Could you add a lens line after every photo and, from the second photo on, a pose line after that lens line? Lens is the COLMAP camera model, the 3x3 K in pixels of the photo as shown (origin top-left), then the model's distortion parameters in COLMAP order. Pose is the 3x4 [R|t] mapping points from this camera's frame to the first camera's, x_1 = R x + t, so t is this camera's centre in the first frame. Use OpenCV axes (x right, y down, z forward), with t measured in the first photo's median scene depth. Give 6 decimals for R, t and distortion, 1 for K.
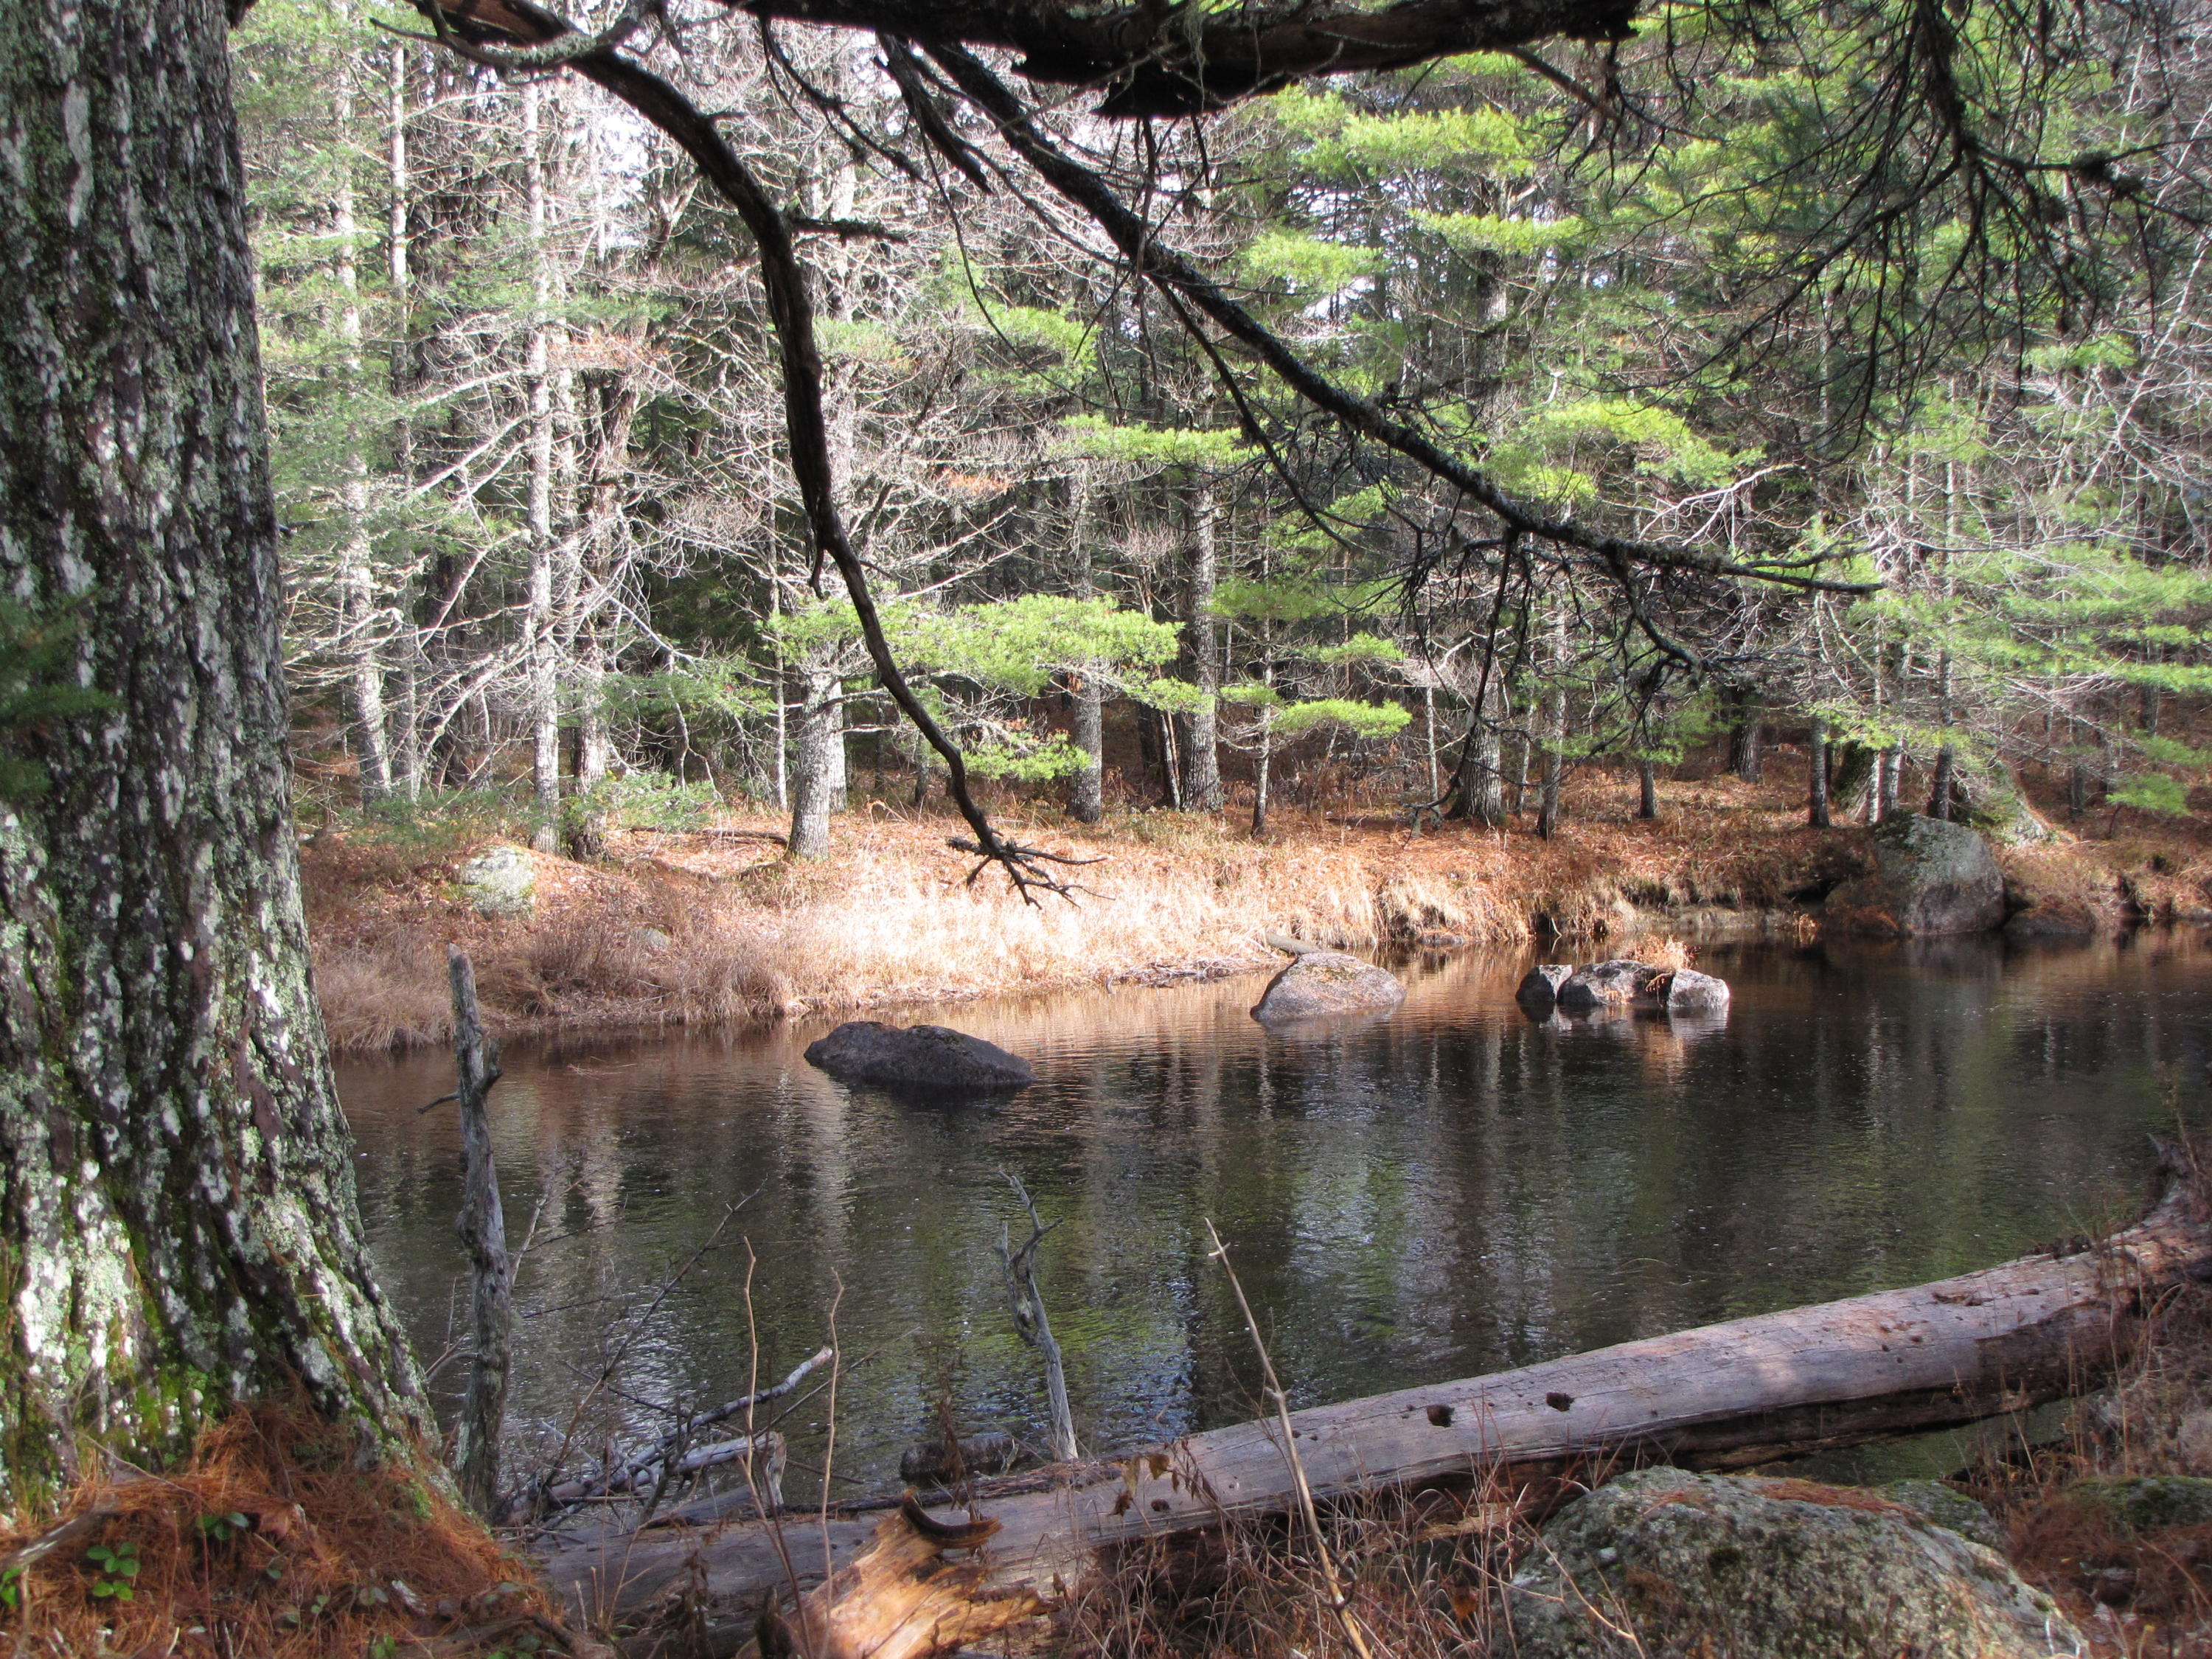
lens RADIAL K [[2907.4, 0, 1109.1], [0, 2907.4, 823.4], [0, 0, 1]] dist [0.053663, 0.000000]
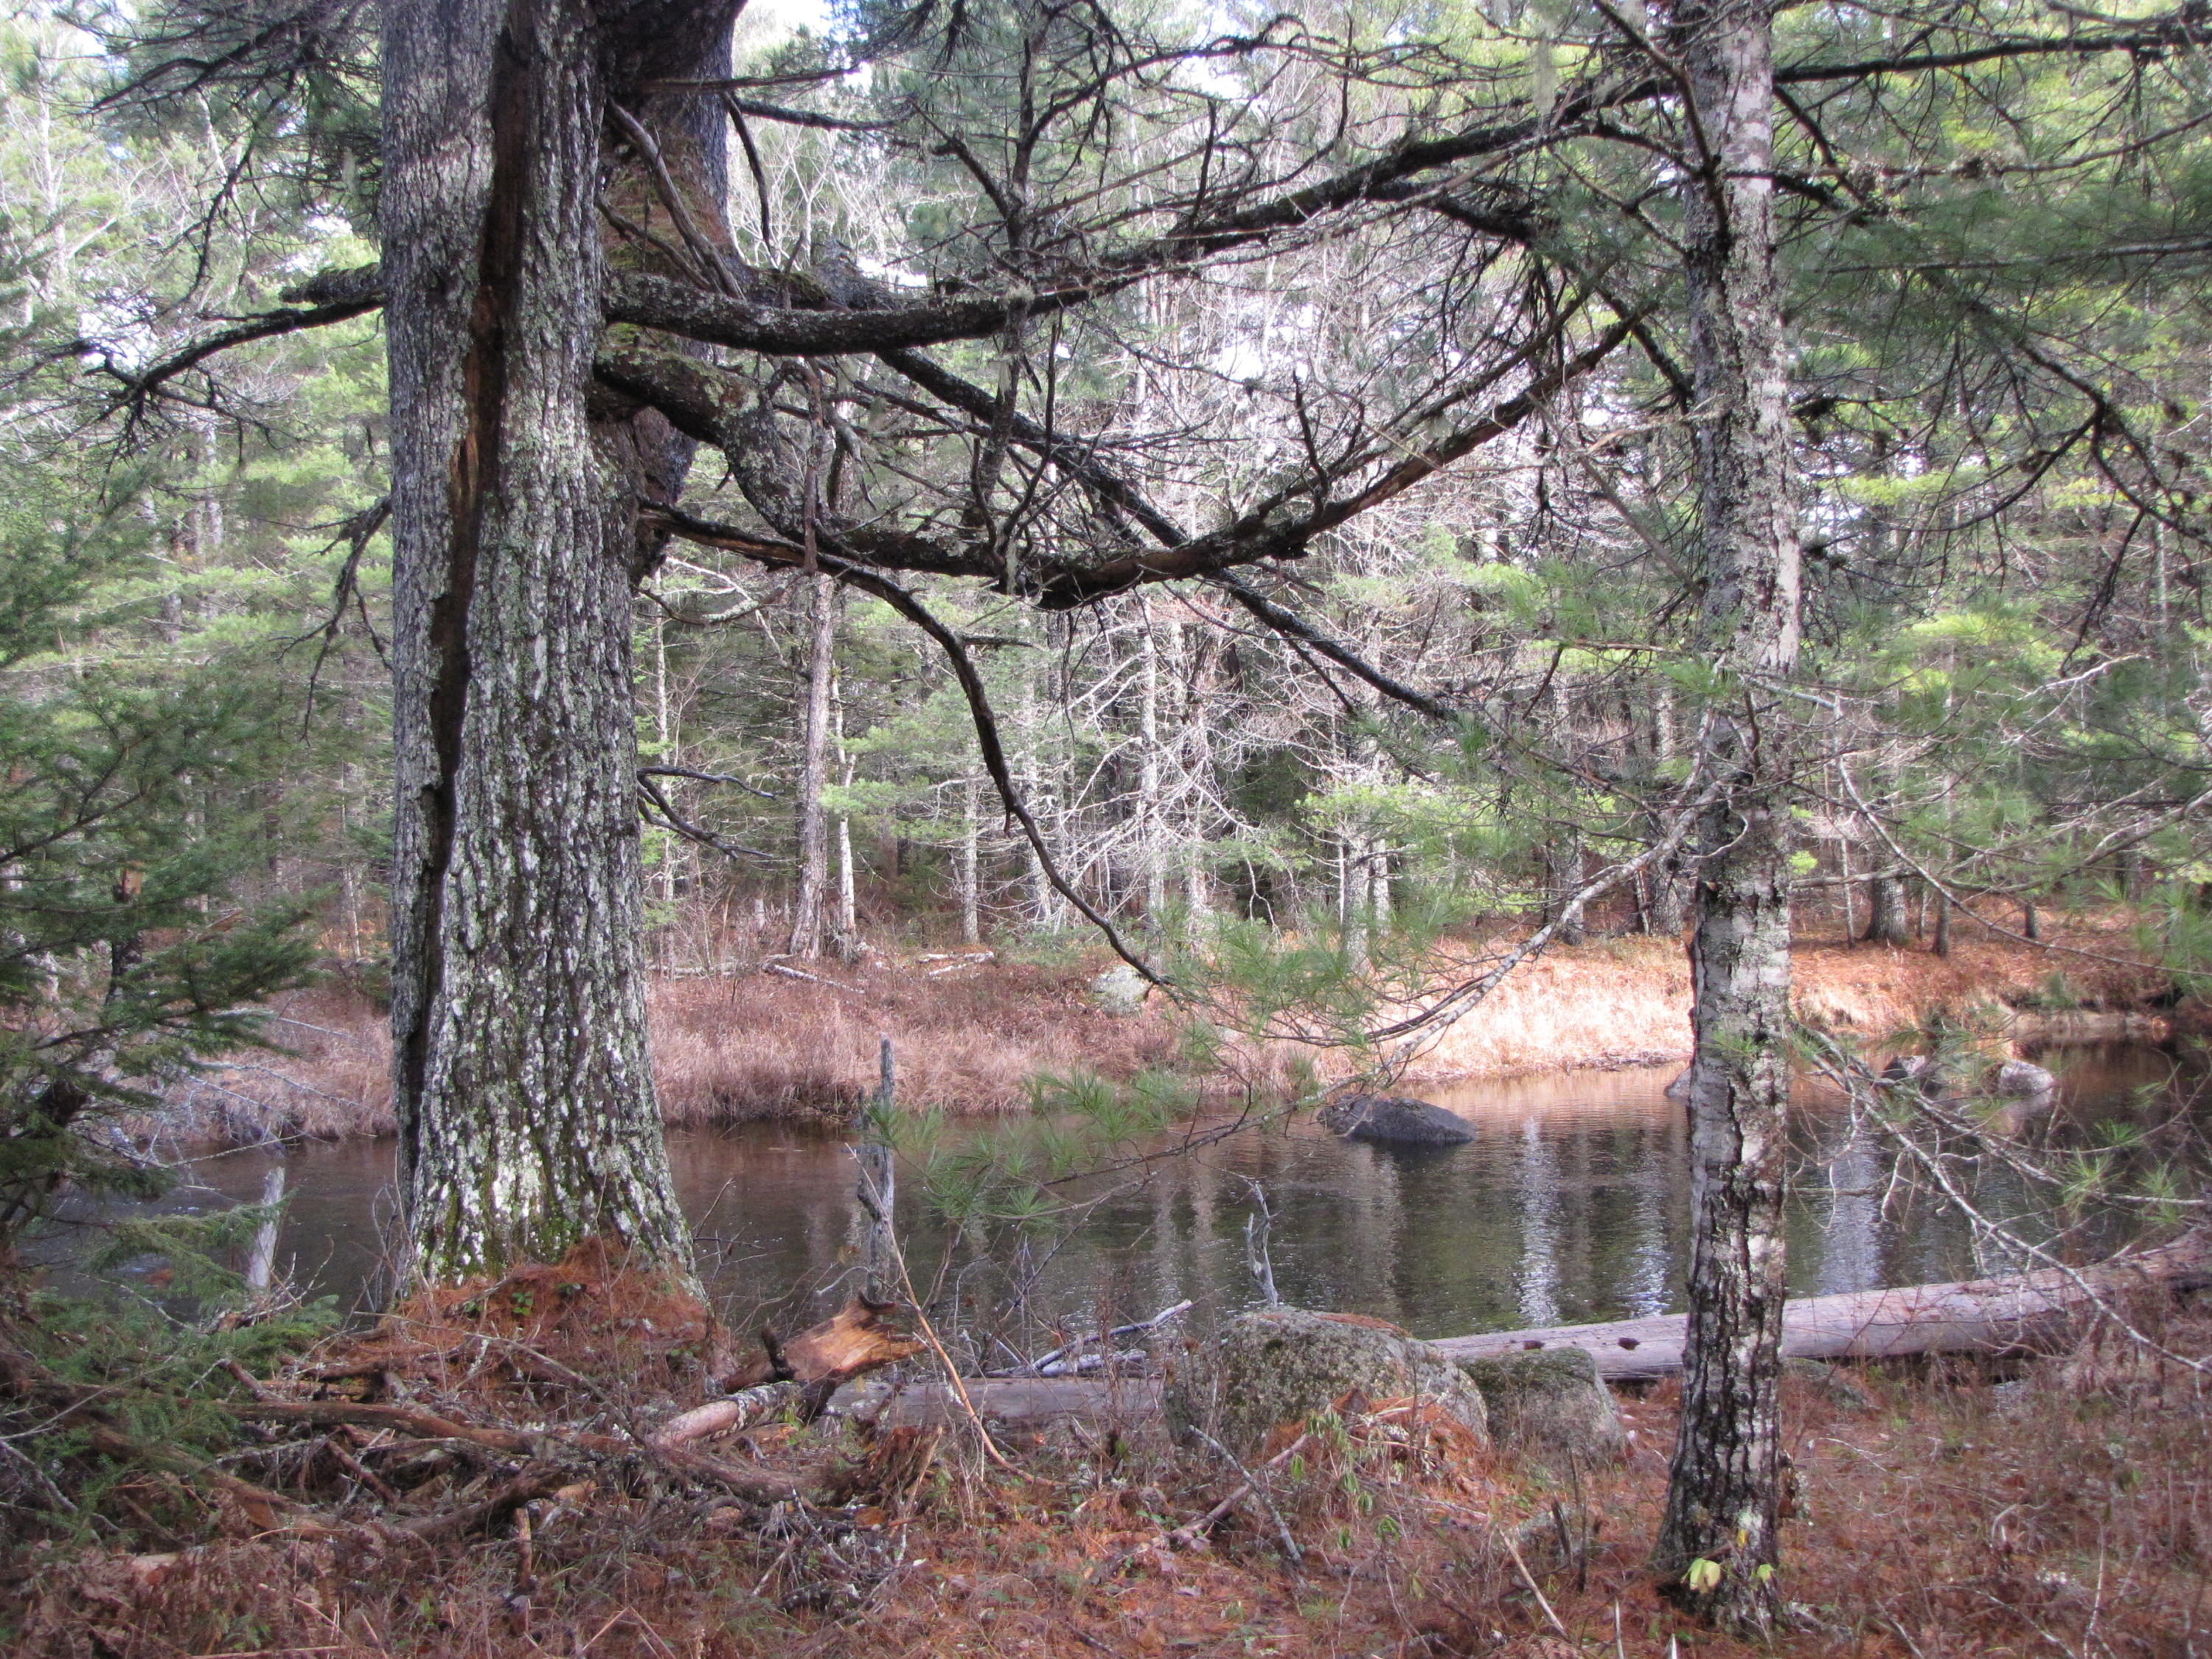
lens RADIAL K [[2366.1, 0, 1103.7], [0, 2366.1, 835.8], [0, 0, 1]] dist [-0.097470, 0.000000]
pose [[0.964290, -0.014998, -0.264425, 0.511106], [0.003327, 0.999003, -0.044530, -0.021970], [0.264829, 0.042060, 0.963378, -0.567794]]
